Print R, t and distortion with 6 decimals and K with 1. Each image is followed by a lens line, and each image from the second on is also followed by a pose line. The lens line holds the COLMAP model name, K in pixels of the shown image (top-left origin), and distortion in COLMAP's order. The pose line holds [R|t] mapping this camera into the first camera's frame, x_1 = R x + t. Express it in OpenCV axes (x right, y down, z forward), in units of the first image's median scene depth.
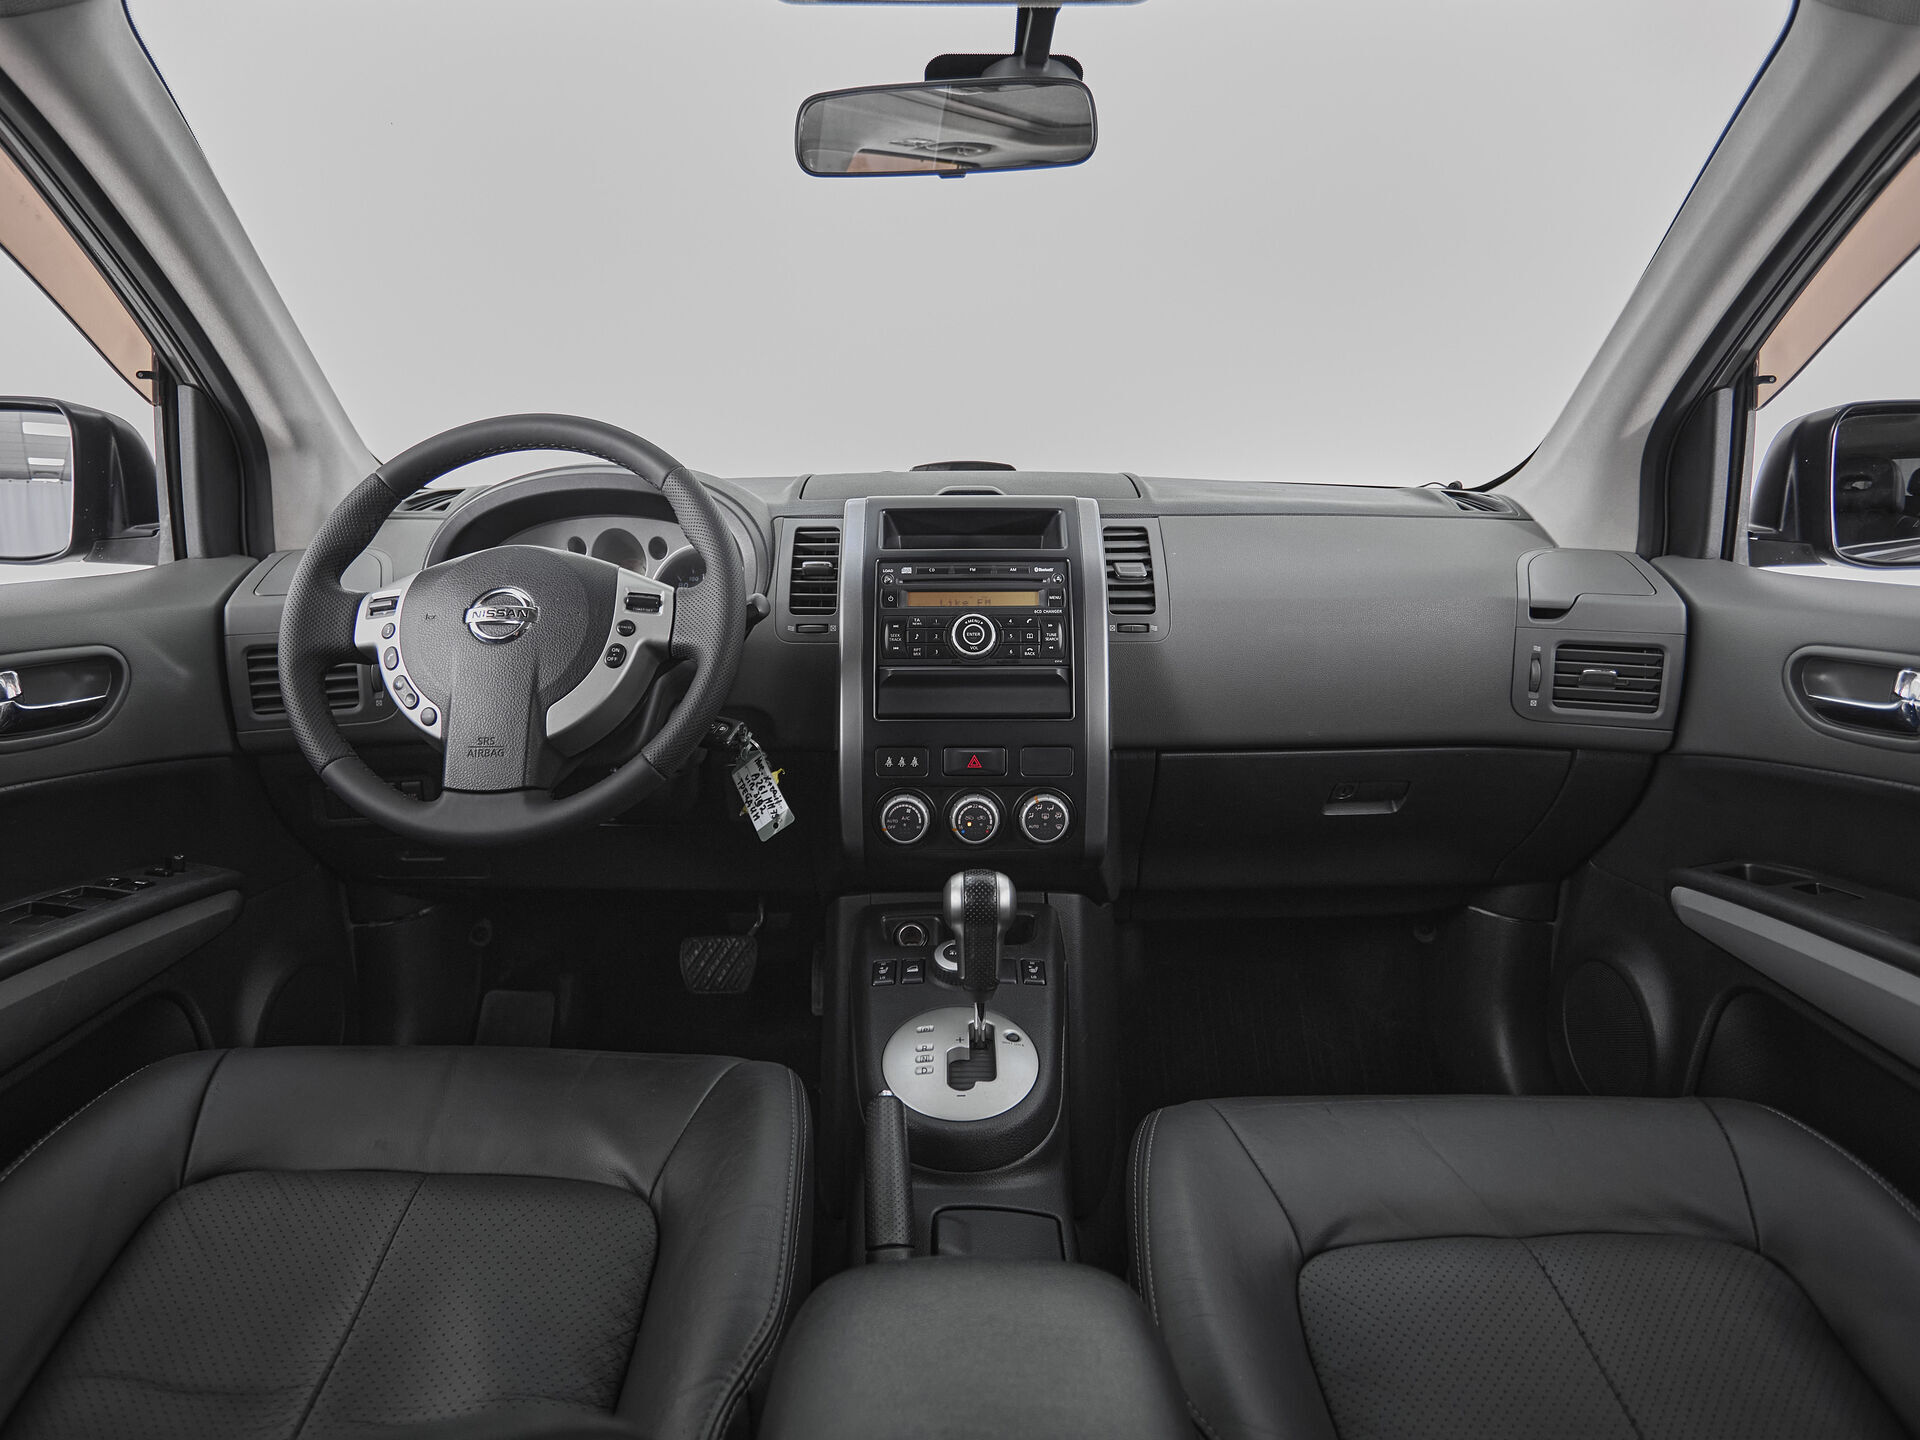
lens RADIAL K [[945.1, 0, 899.1], [0, 945.1, 683.8], [0, 0, 1]] dist [-0.008772, 0.003281]
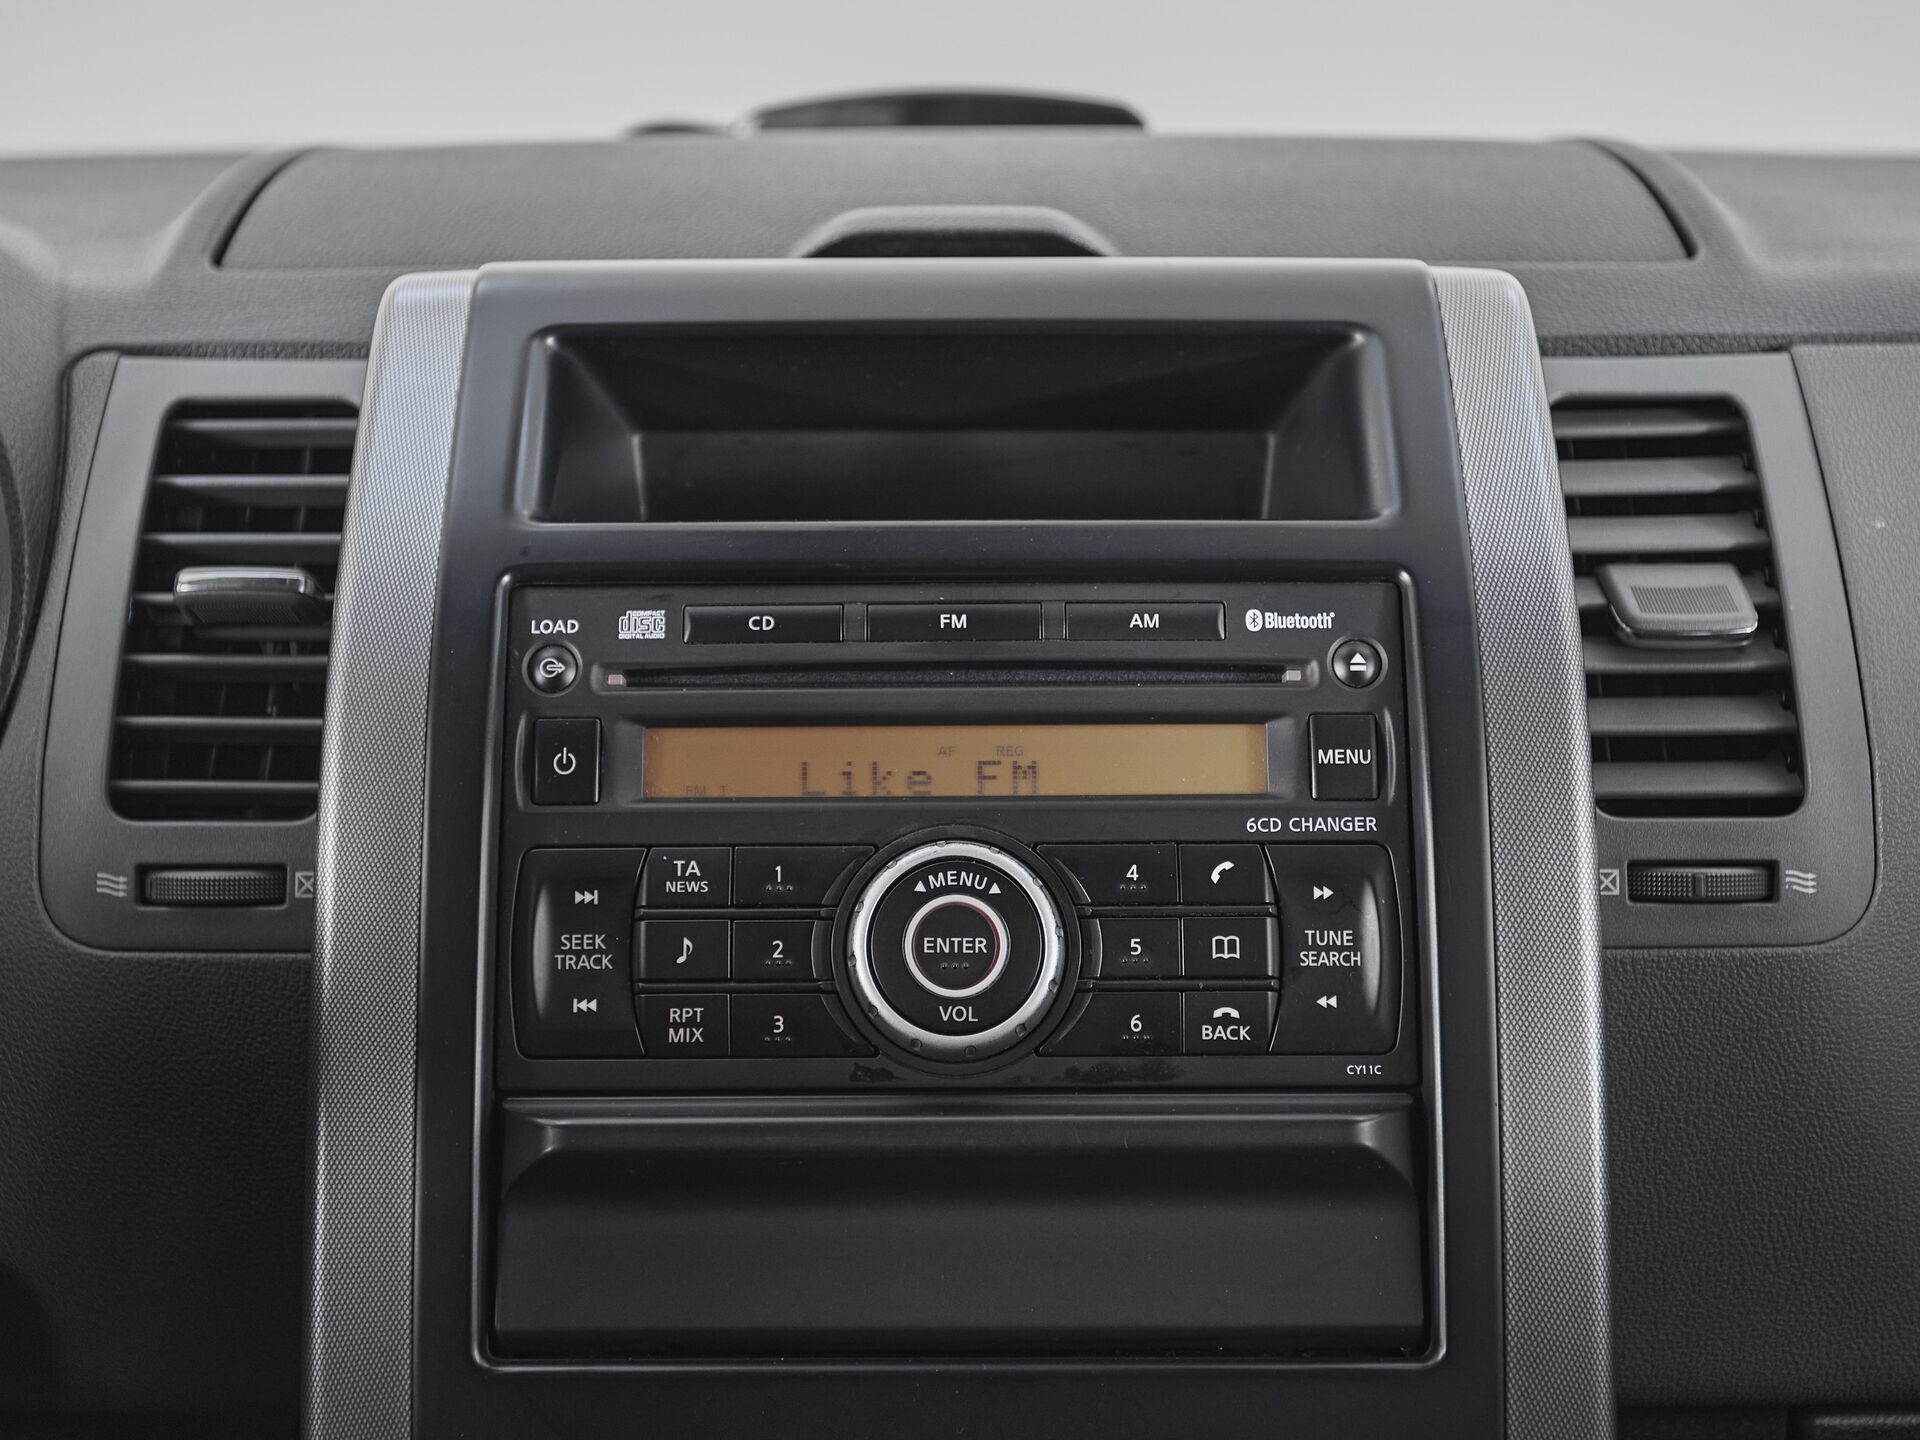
lens RADIAL K [[2471.6, 0, 877.0], [0, 2471.6, 674.3], [0, 0, 1]] dist [0.028584, 0.000000]
pose [[0.999874, -0.004088, 0.015310, 0.052669], [0.003992, 0.999972, 0.006291, -0.113277], [-0.015335, -0.006229, 0.999863, 0.450874]]
